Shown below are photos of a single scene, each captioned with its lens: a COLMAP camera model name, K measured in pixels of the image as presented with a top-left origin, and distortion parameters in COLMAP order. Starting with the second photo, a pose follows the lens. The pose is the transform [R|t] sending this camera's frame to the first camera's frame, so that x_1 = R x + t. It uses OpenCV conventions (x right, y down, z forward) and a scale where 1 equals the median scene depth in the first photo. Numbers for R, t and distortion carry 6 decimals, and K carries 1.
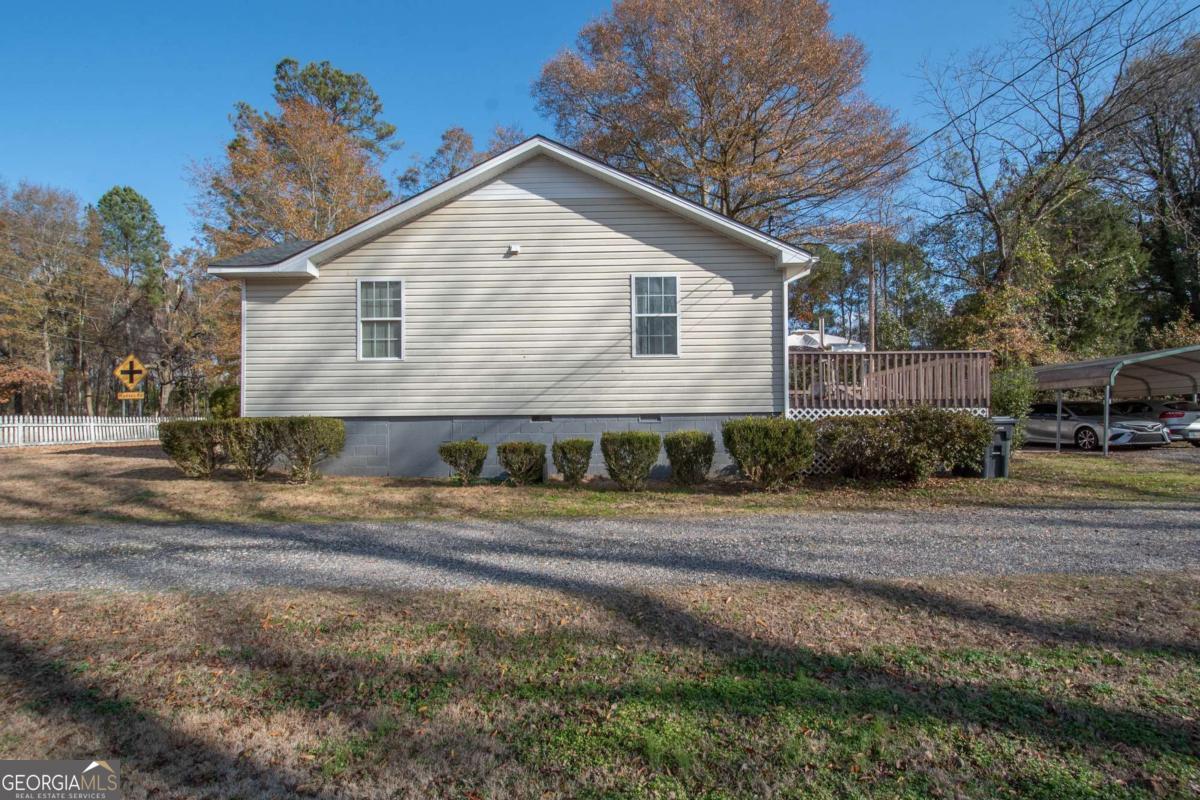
lens RADIAL K [[530.7, 0, 597.3], [0, 530.7, 415.3], [0, 0, 1]] dist [-0.019436, -0.000900]
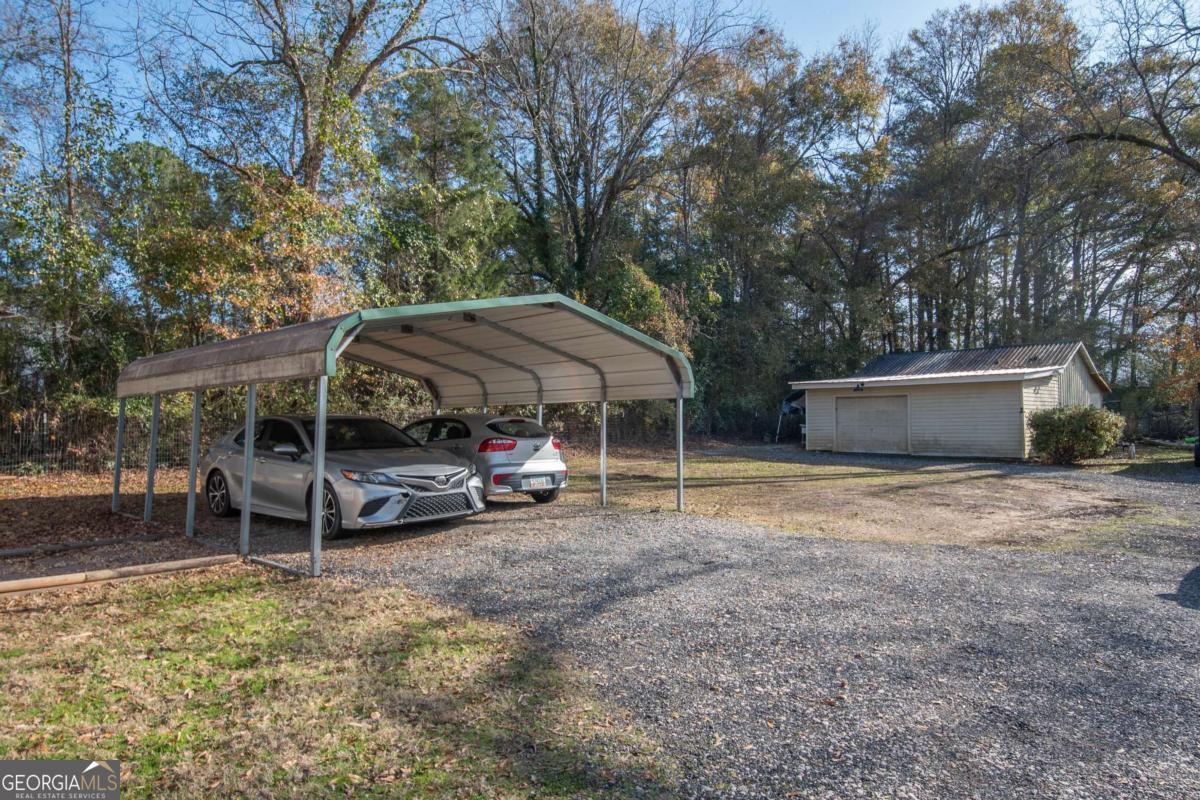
lens RADIAL K [[702.5, 0, 601.1], [0, 702.5, 430.4], [0, 0, 1]] dist [-0.003316, -0.001145]
pose [[0.636672, -0.003827, 0.771126, 0.662472], [-0.000005, 0.999988, 0.004968, -0.019191], [-0.771135, -0.003167, 0.636664, 0.498661]]
